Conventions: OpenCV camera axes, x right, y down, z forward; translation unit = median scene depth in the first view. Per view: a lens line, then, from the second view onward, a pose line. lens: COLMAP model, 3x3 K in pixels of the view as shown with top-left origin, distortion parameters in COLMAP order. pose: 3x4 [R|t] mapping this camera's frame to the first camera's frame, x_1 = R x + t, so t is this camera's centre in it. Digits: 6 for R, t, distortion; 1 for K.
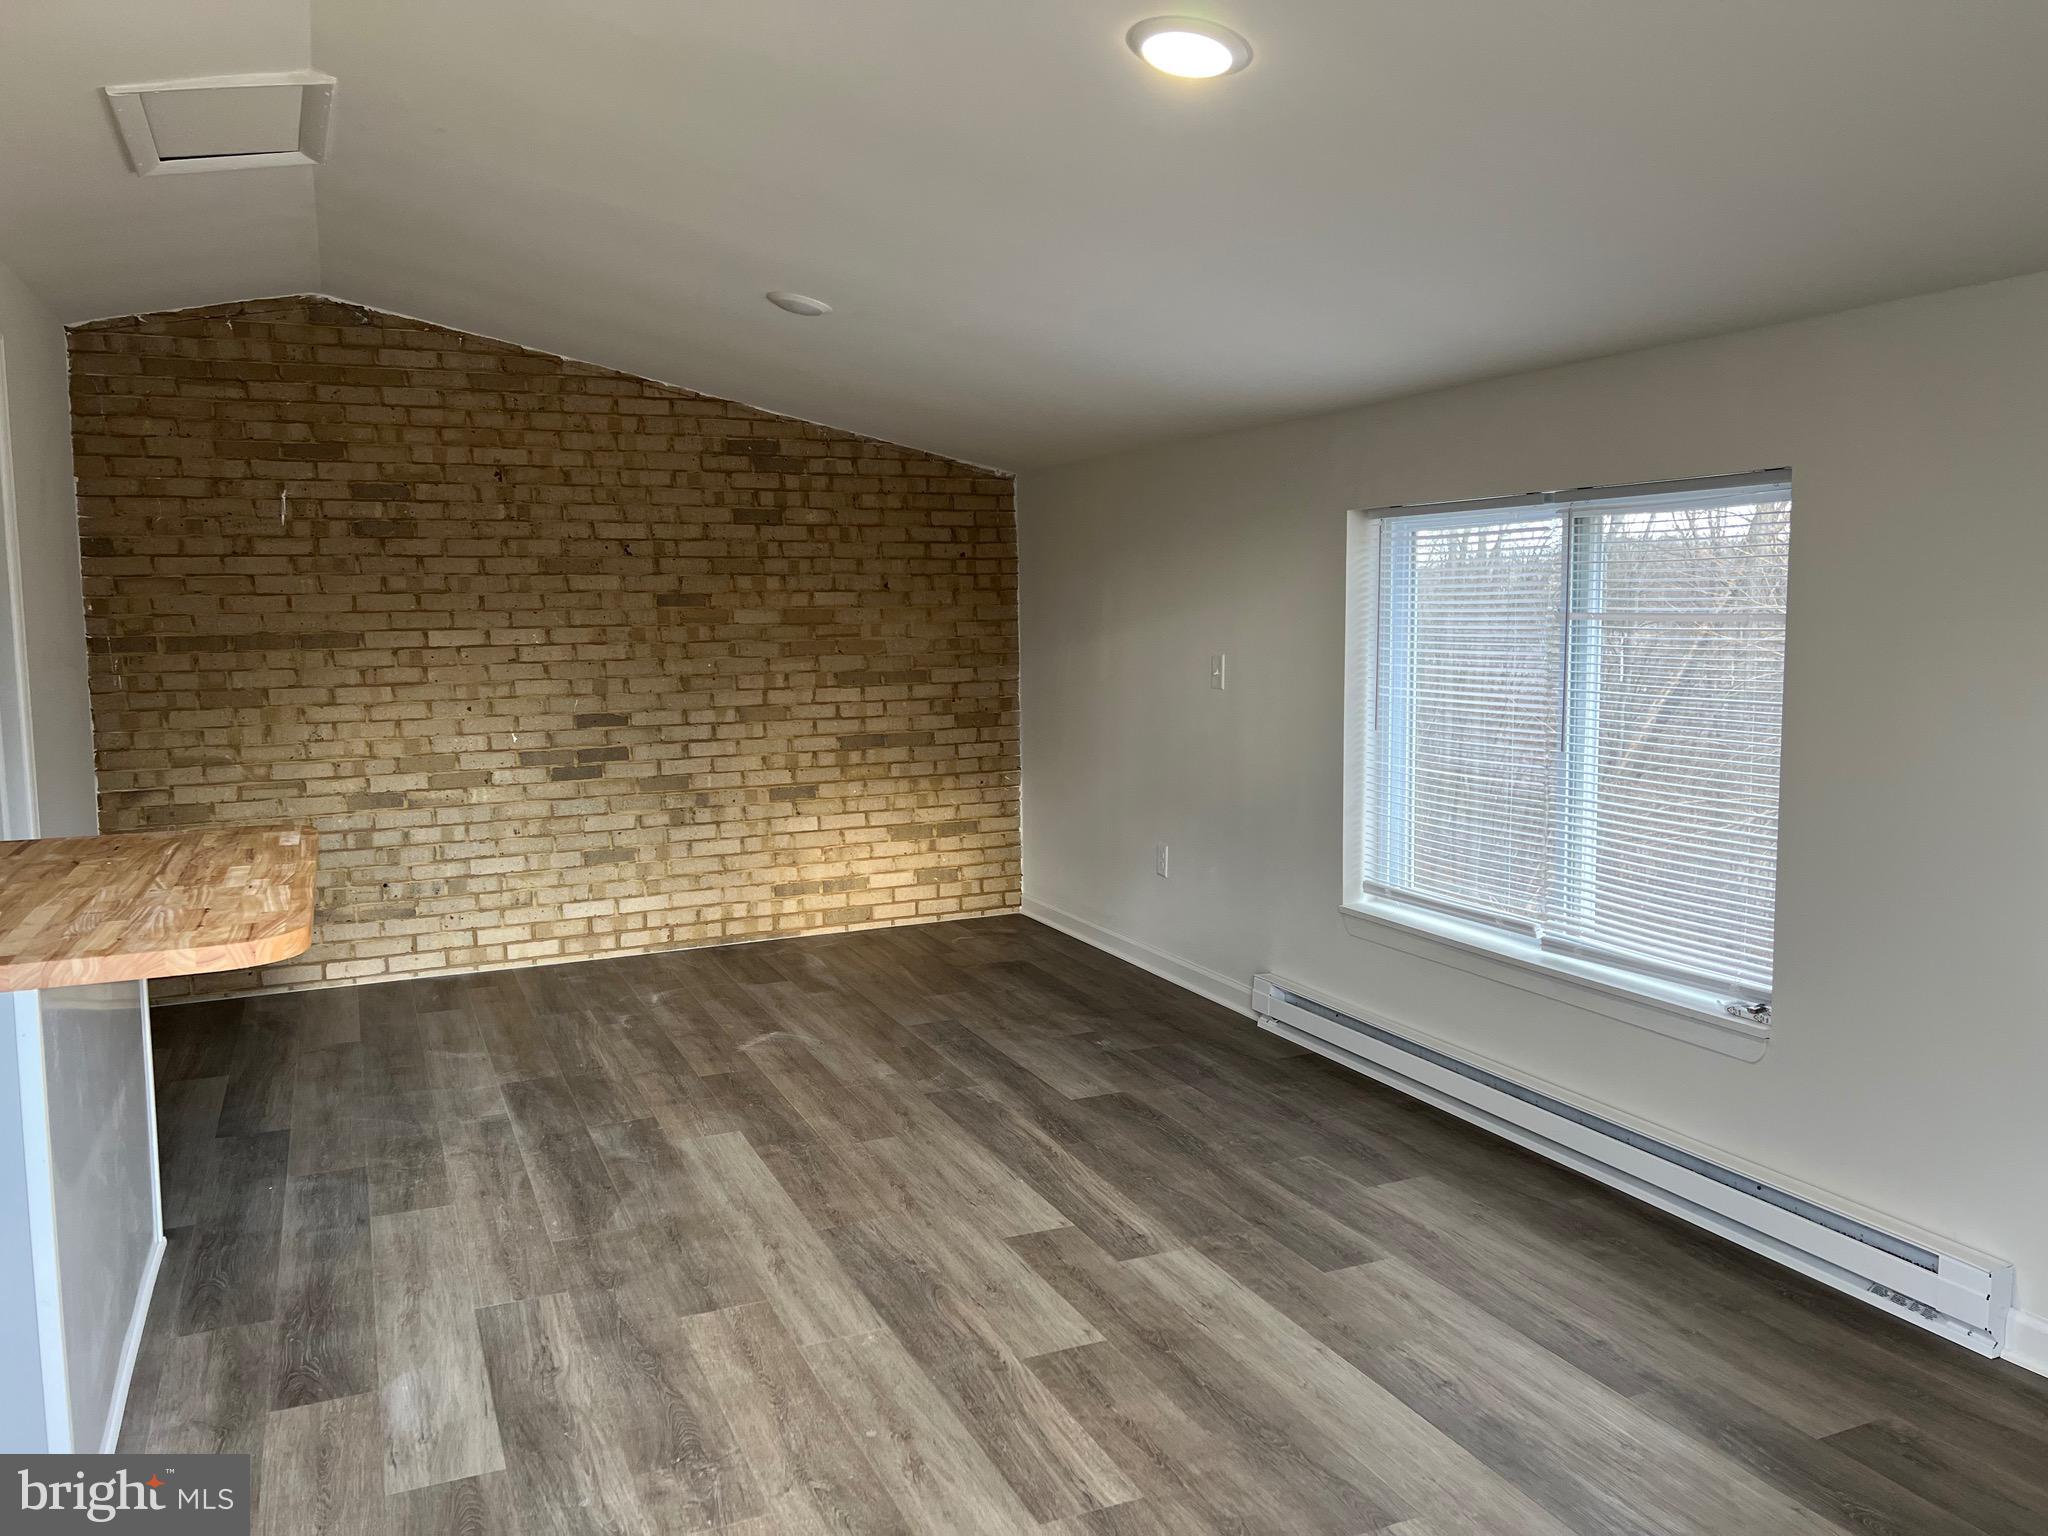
lens RADIAL K [[1542.7, 0, 1020.7], [0, 1542.7, 770.9], [0, 0, 1]] dist [0.039073, -0.026105]
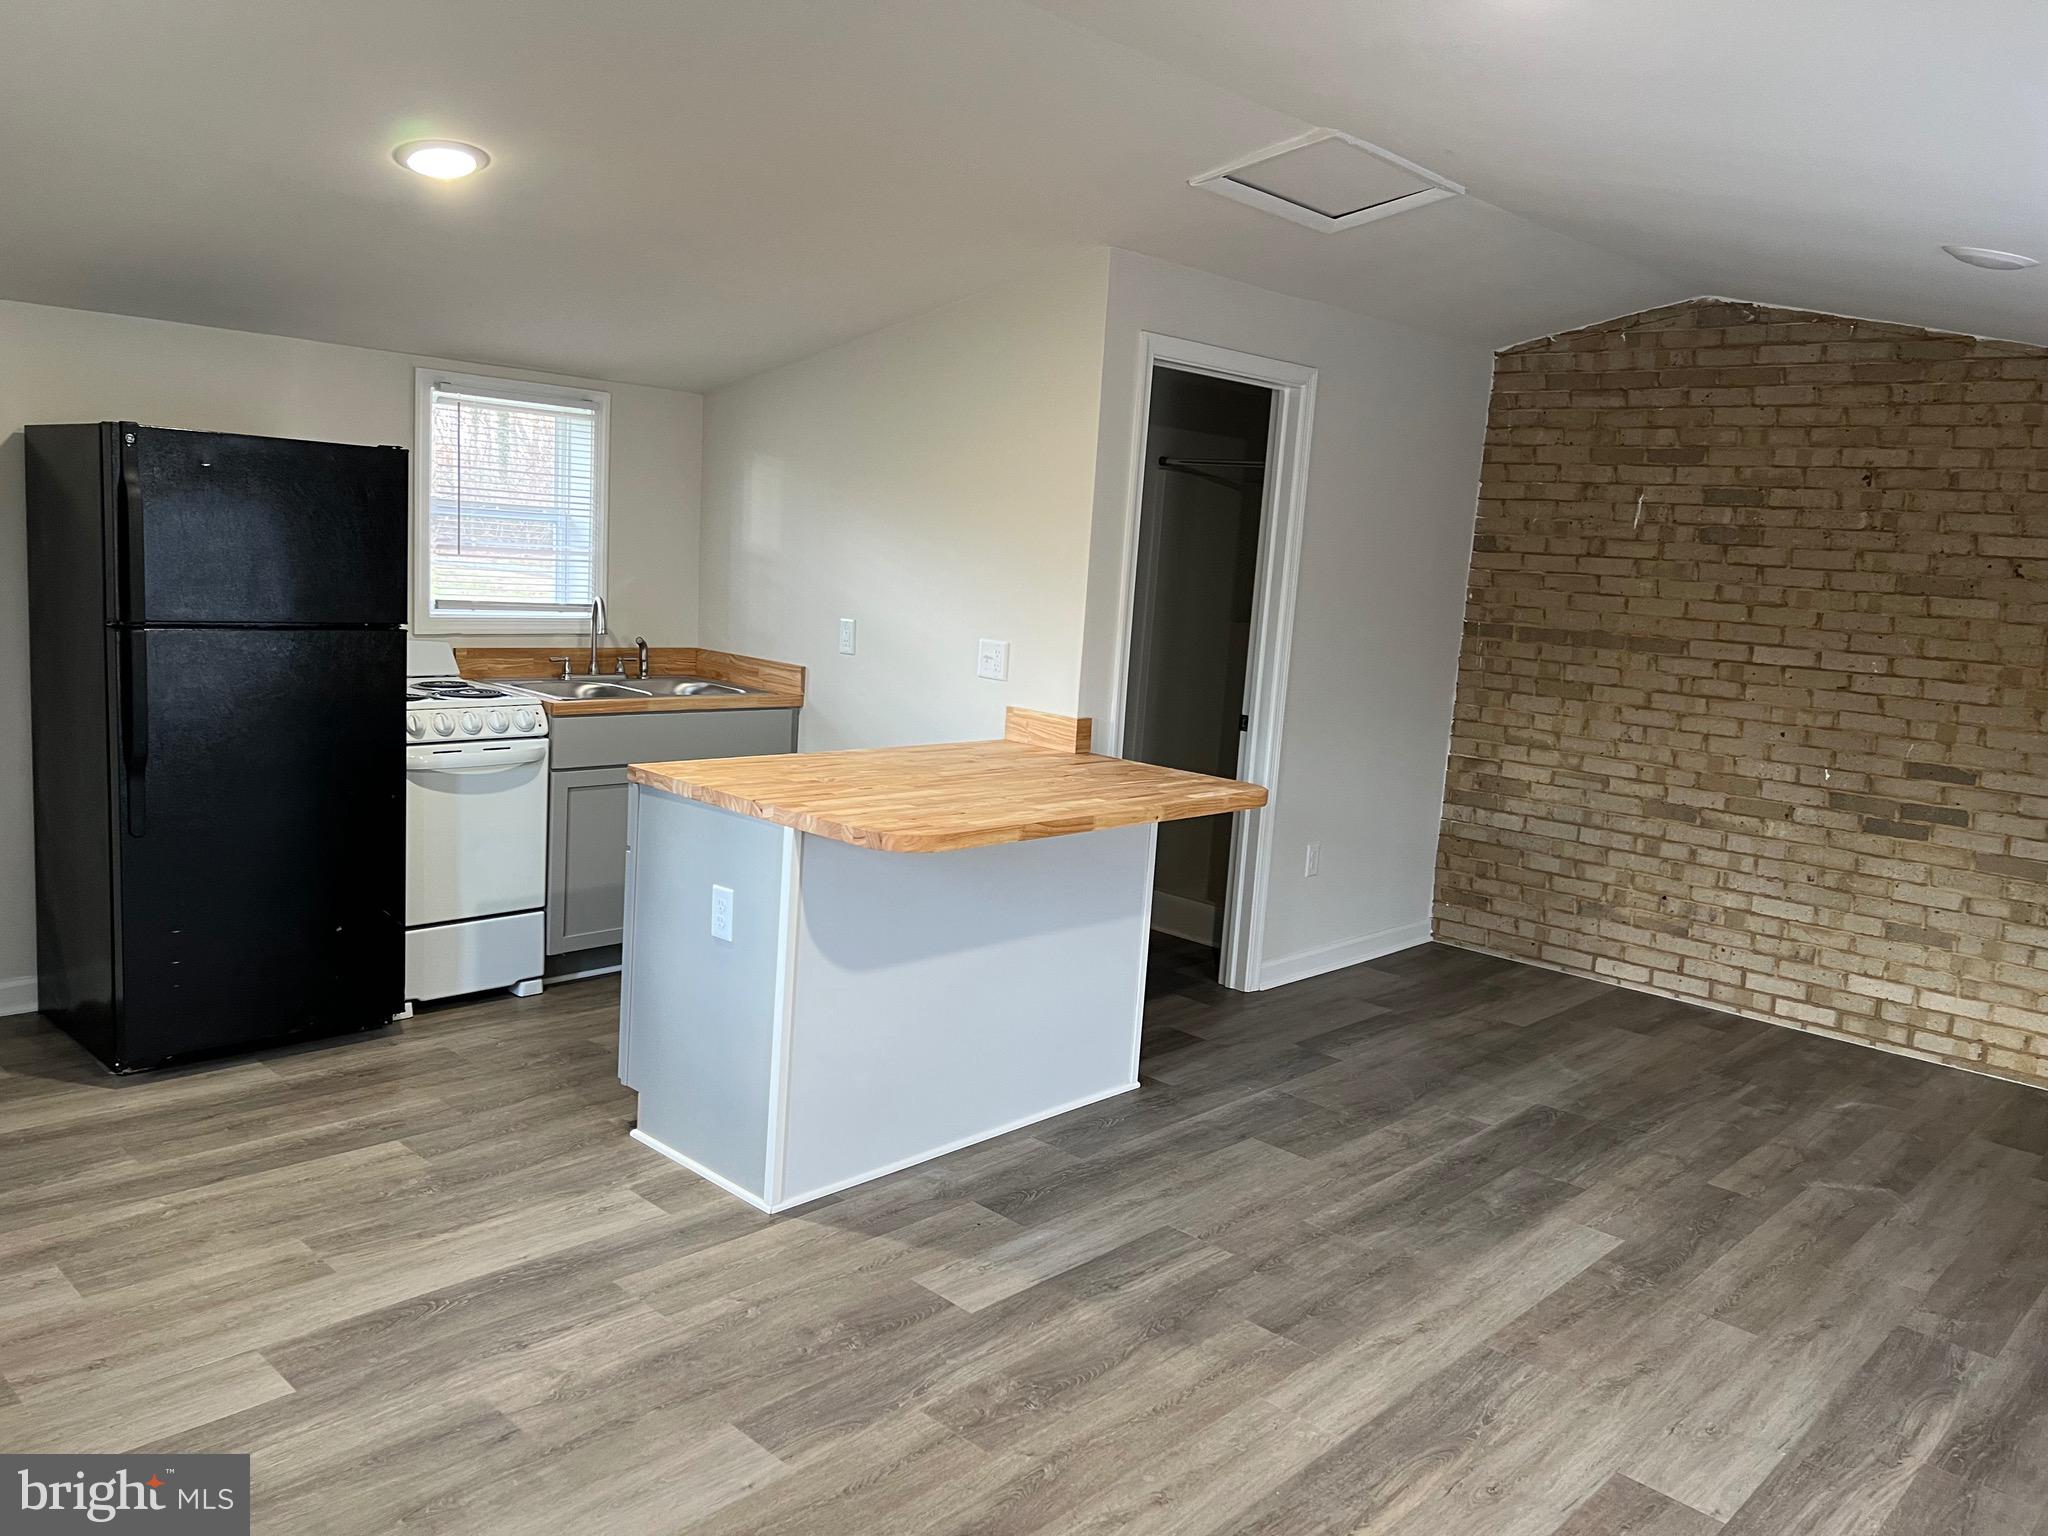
lens RADIAL K [[1542.7, 0, 1003.5], [0, 1542.7, 767.7], [0, 0, 1]] dist [0.039073, -0.026105]
pose [[0.382089, 0.173308, -0.907729, 0.329810], [-0.170655, 0.978596, 0.115004, -0.051720], [0.908232, 0.110966, 0.403487, 0.231656]]
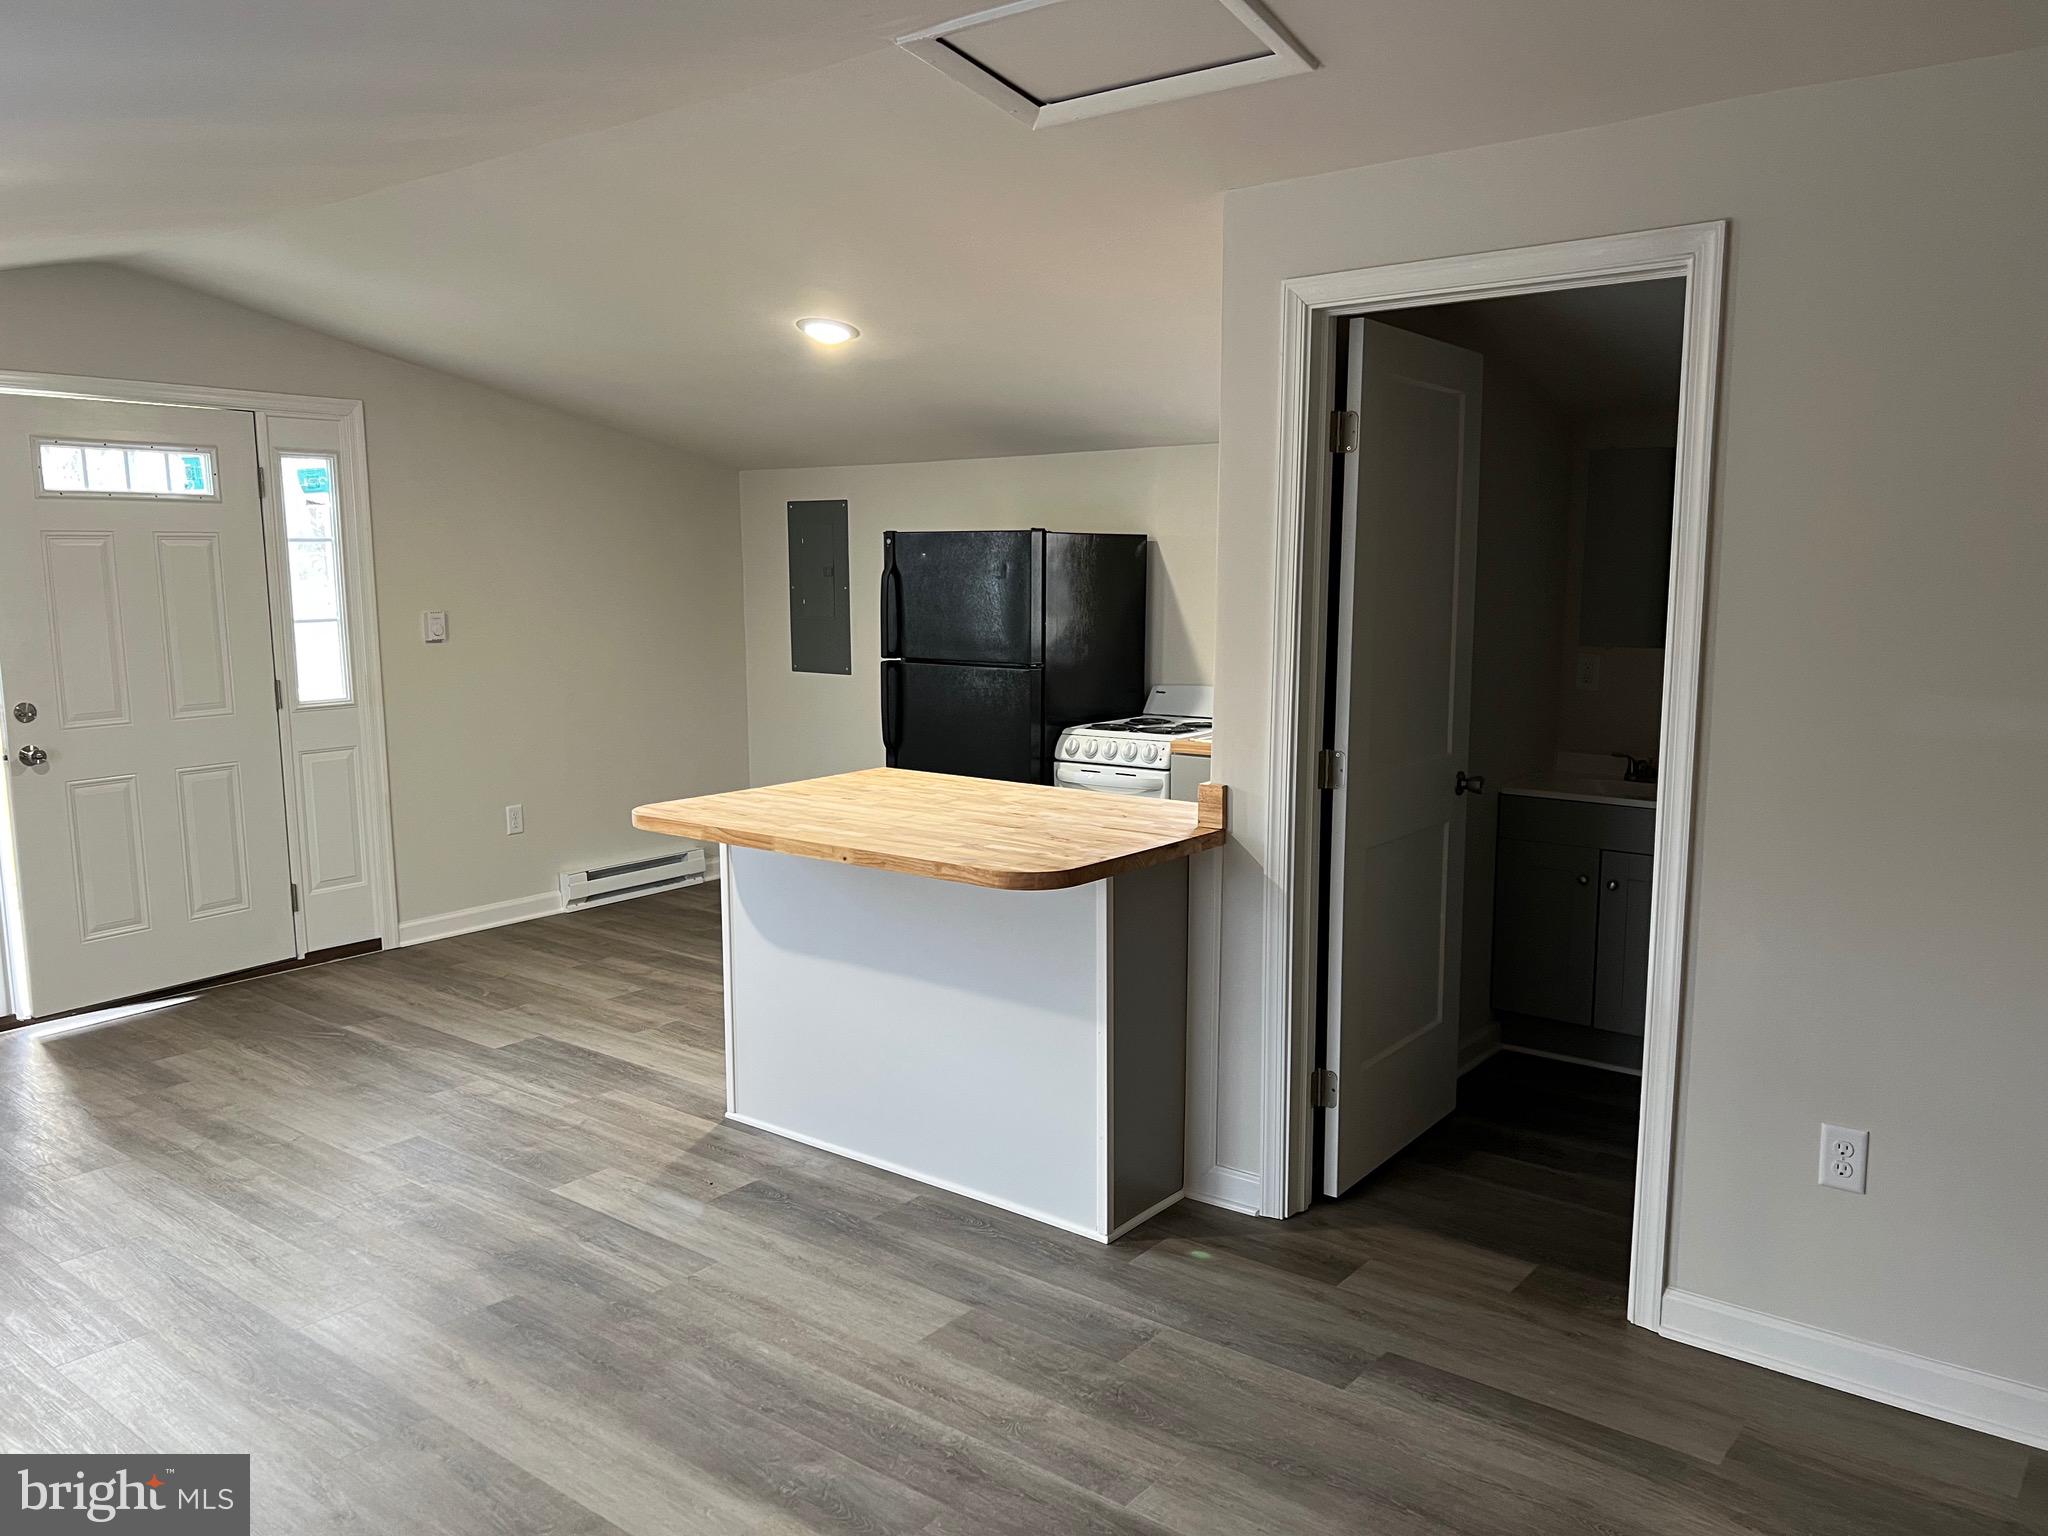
lens RADIAL K [[1542.7, 0, 1026.6], [0, 1542.7, 775.2], [0, 0, 1]] dist [0.039073, -0.026105]
pose [[-0.885829, 0.080665, -0.456947, -0.039975], [-0.035716, 0.969998, 0.240473, -0.152538], [0.462635, 0.229339, -0.856372, 1.141189]]
